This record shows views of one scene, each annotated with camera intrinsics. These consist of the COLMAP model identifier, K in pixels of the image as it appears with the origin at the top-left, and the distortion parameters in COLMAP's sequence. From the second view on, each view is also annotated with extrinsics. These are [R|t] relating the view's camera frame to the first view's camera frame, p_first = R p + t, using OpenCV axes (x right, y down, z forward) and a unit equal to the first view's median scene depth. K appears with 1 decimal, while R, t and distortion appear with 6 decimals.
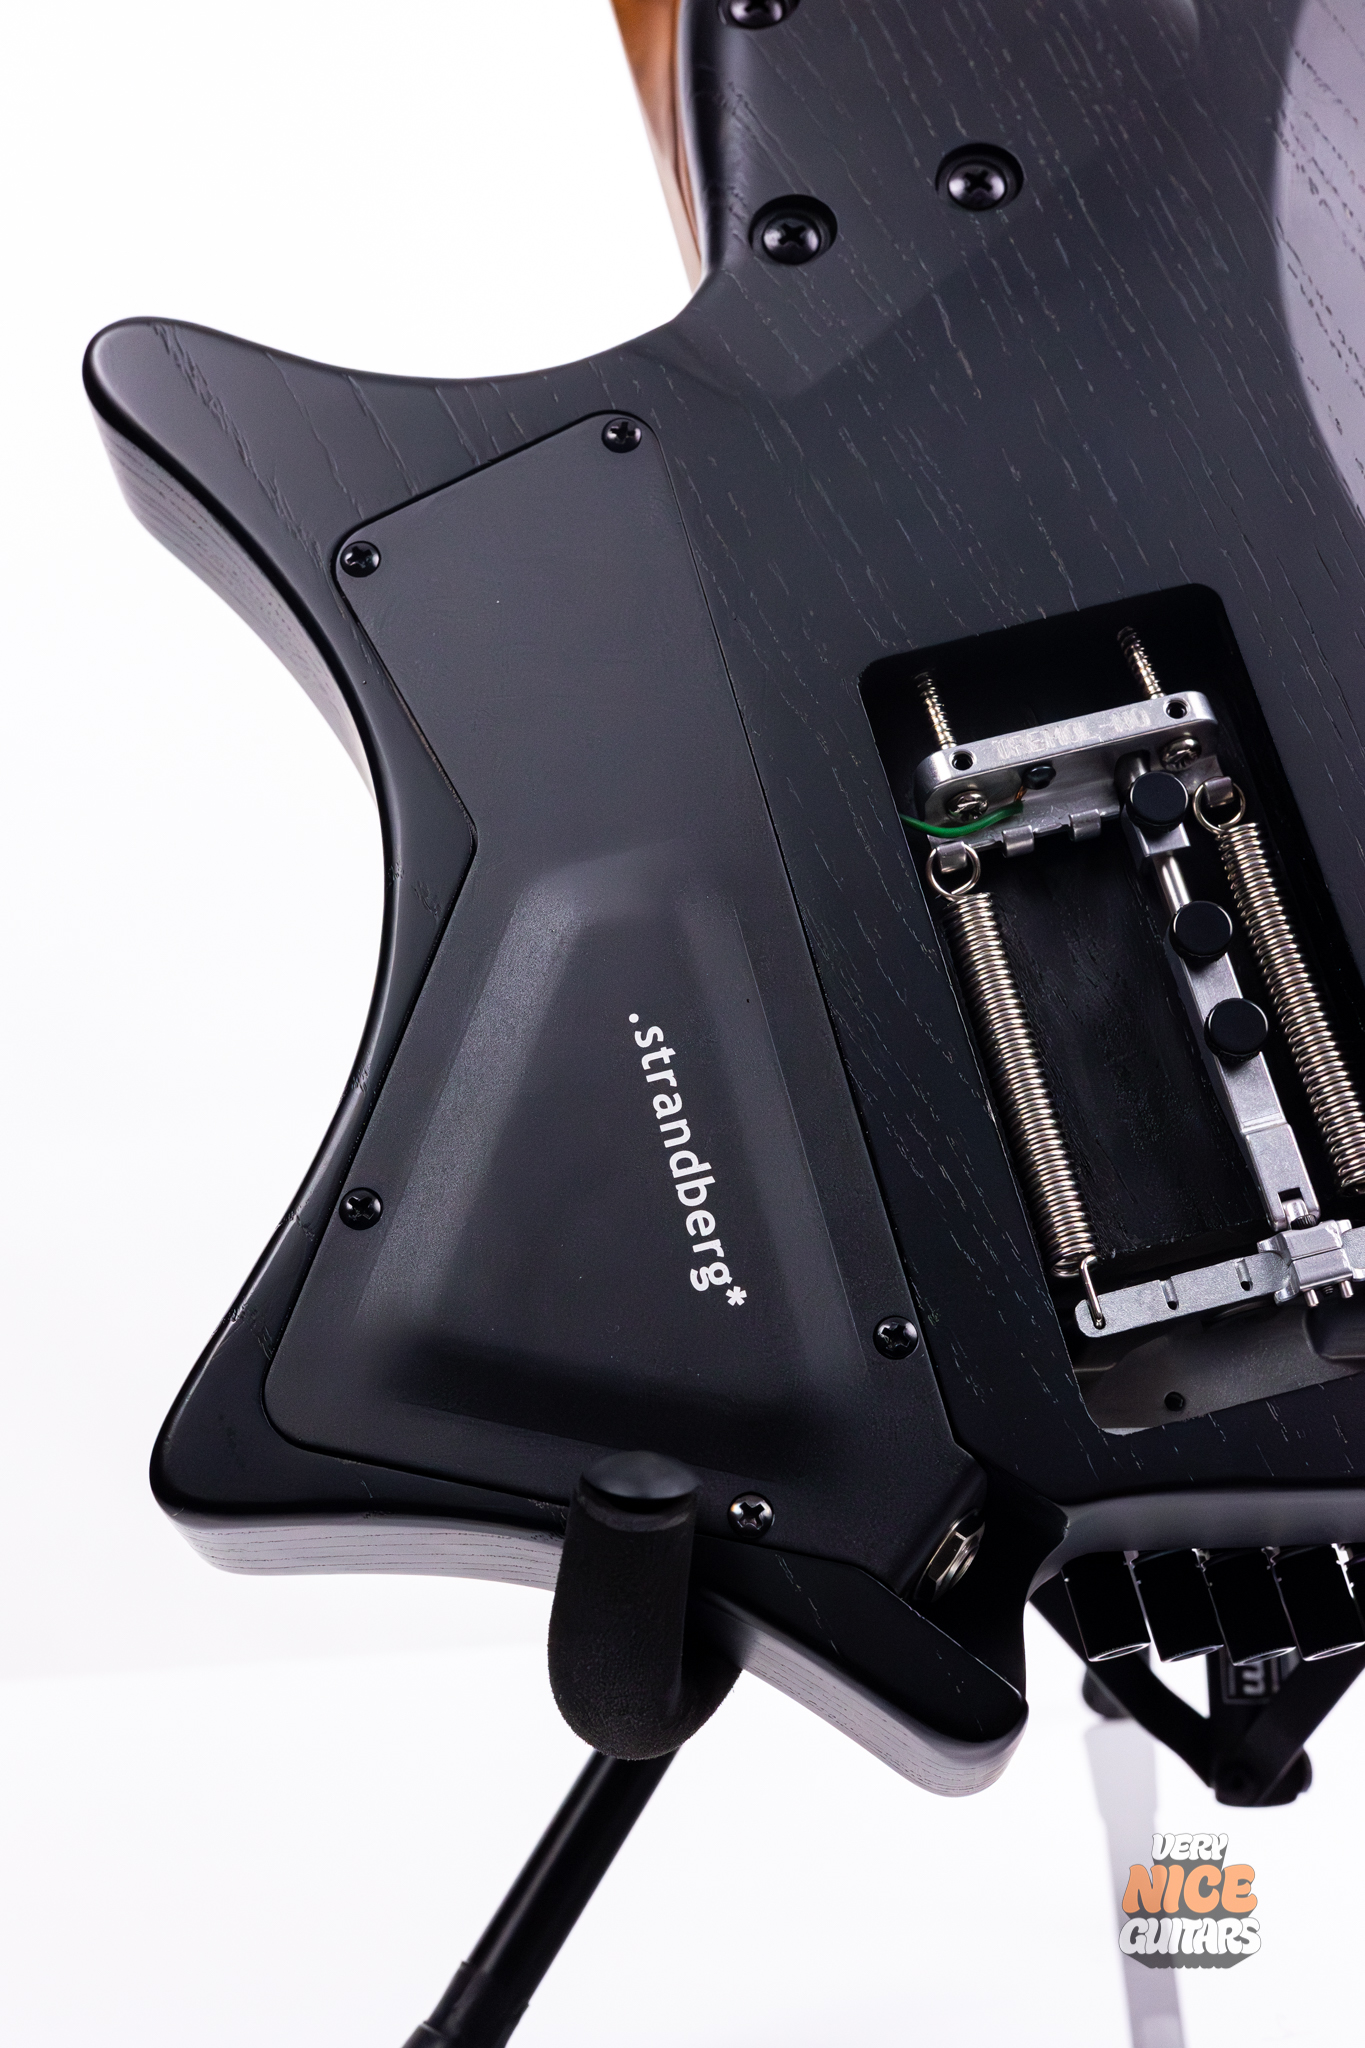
lens RADIAL K [[3106.8, 0, 682.5], [0, 3106.8, 1024.0], [0, 0, 1]] dist [-0.026021, -0.044862]
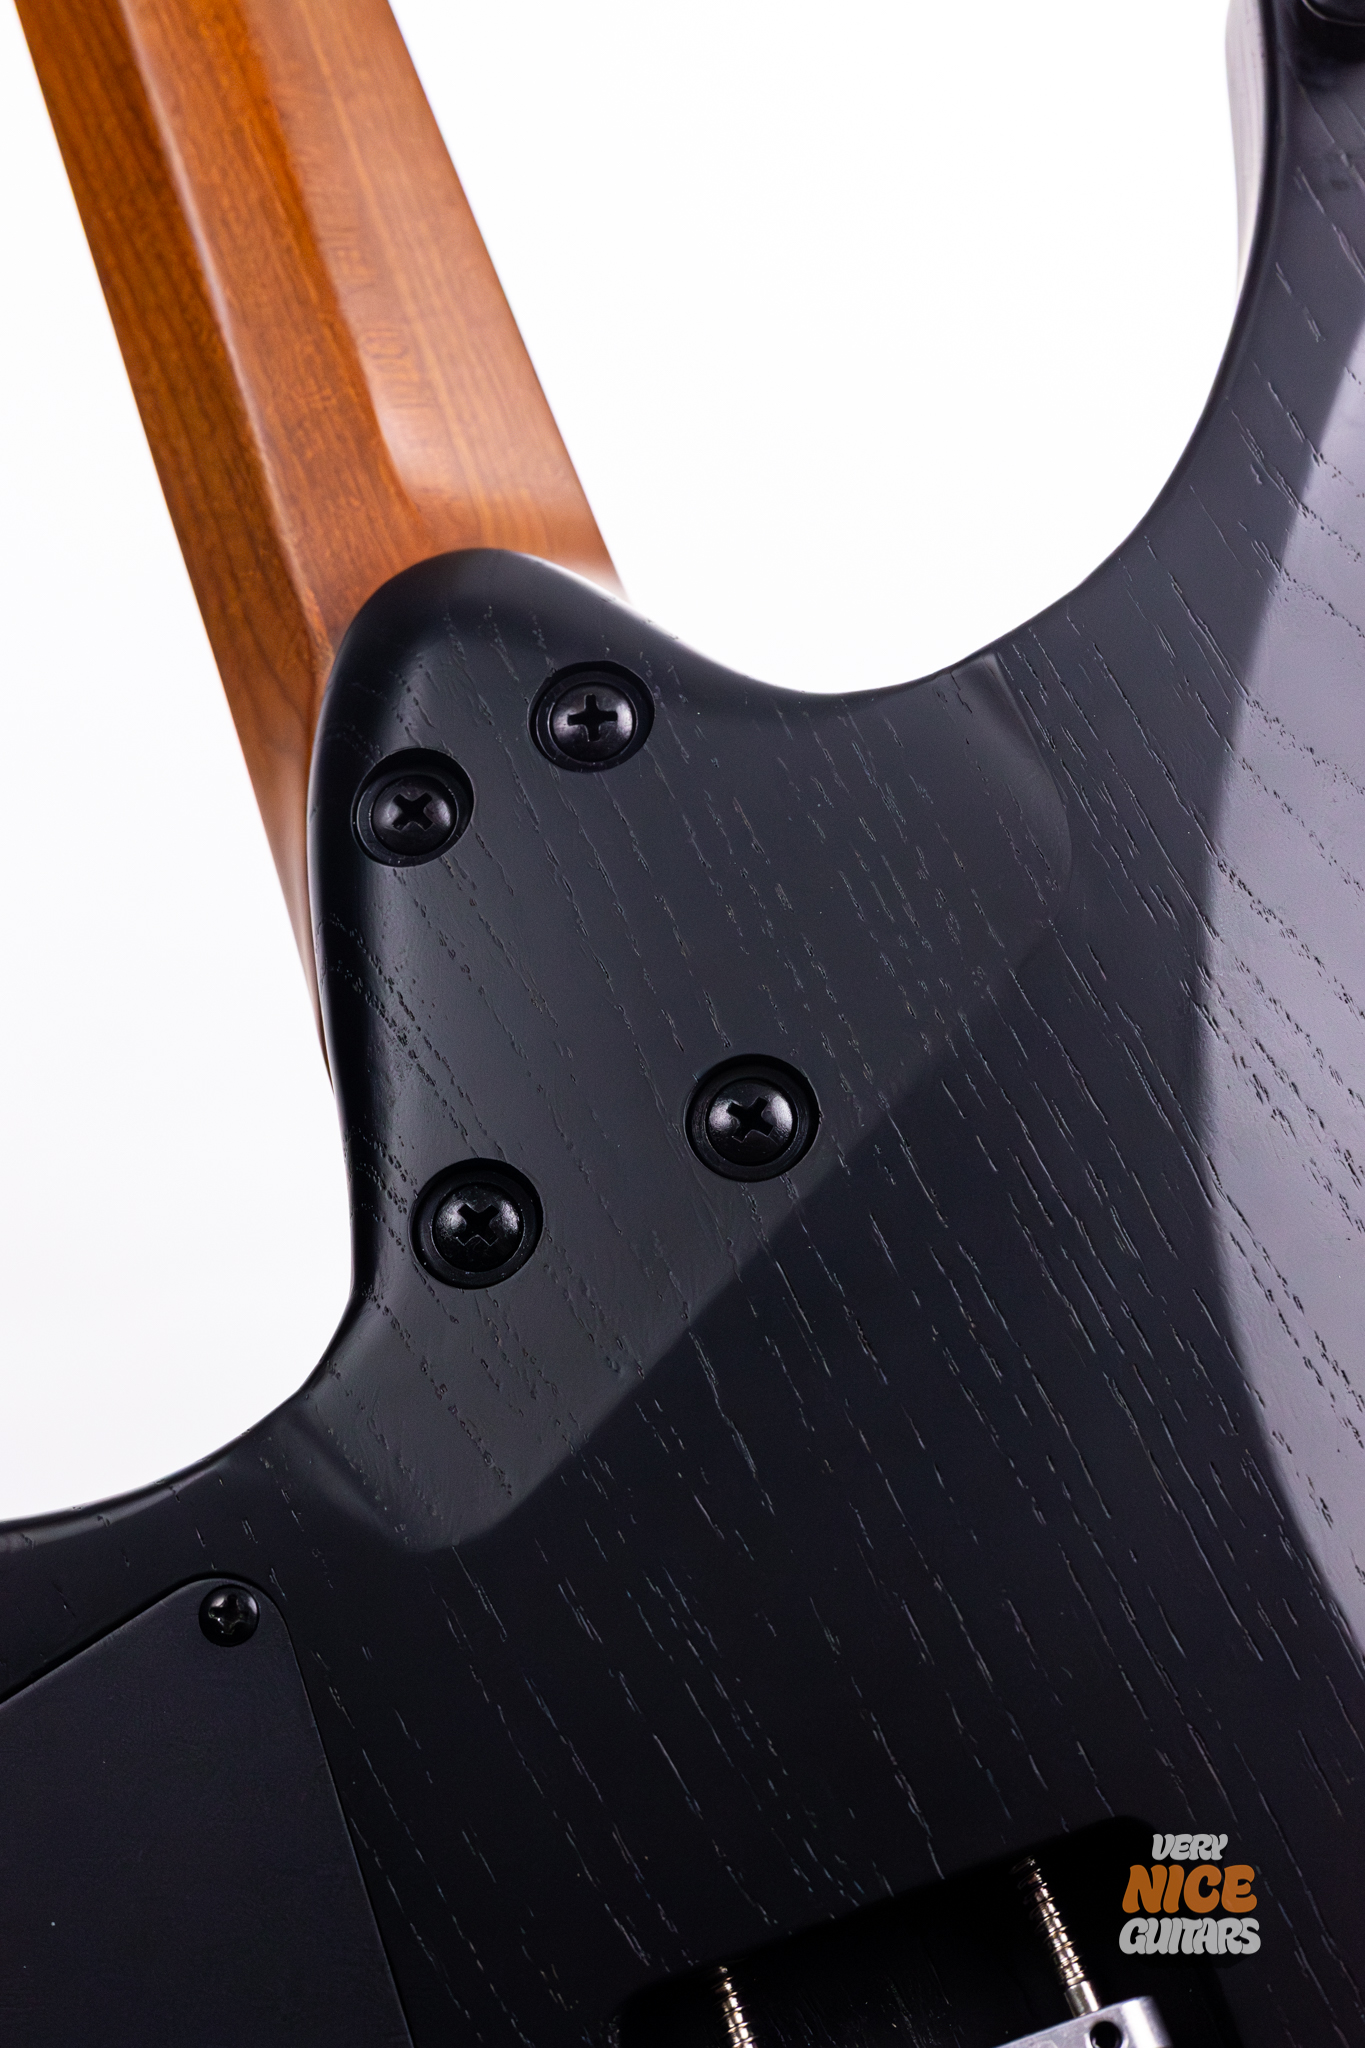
lens RADIAL K [[3551.1, 0, 682.5], [0, 3551.1, 1024.0], [0, 0, 1]] dist [-0.009682, -0.113228]
pose [[0.995725, -0.090871, -0.016580, 0.102566], [0.090981, 0.995835, 0.005976, -0.321397], [0.015968, -0.007459, 0.999845, 0.265219]]
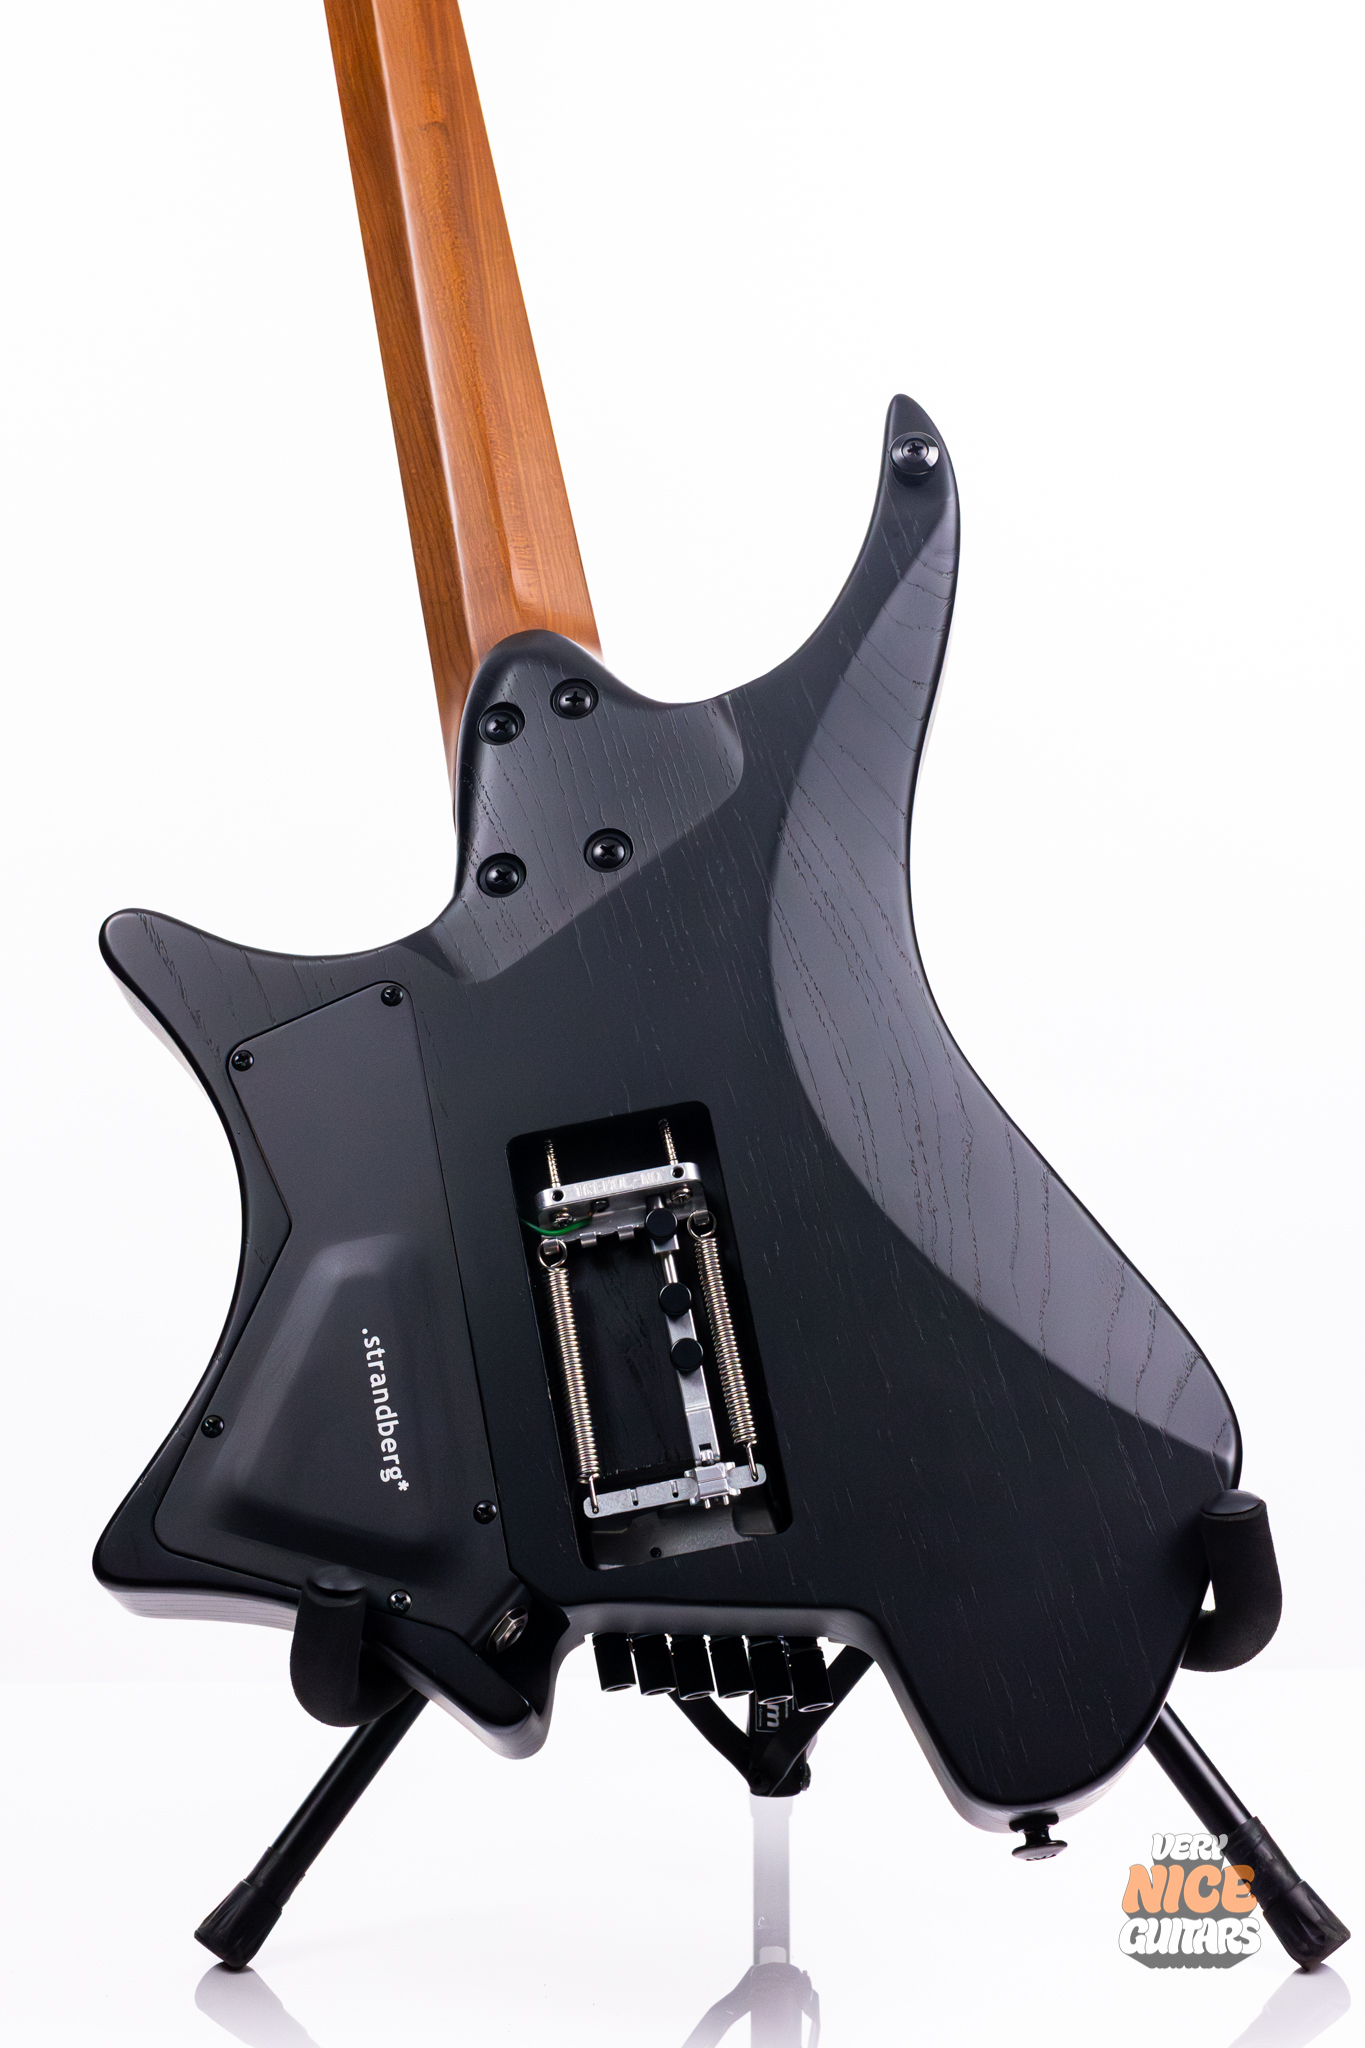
lens RADIAL K [[3106.8, 0, 682.5], [0, 3106.8, 1024.0], [0, 0, 1]] dist [-0.026021, -0.044862]
pose [[0.998067, 0.050274, -0.036522, 0.223045], [-0.051068, 0.998471, -0.021140, -0.149423], [0.035403, 0.022965, 0.999109, -0.822923]]
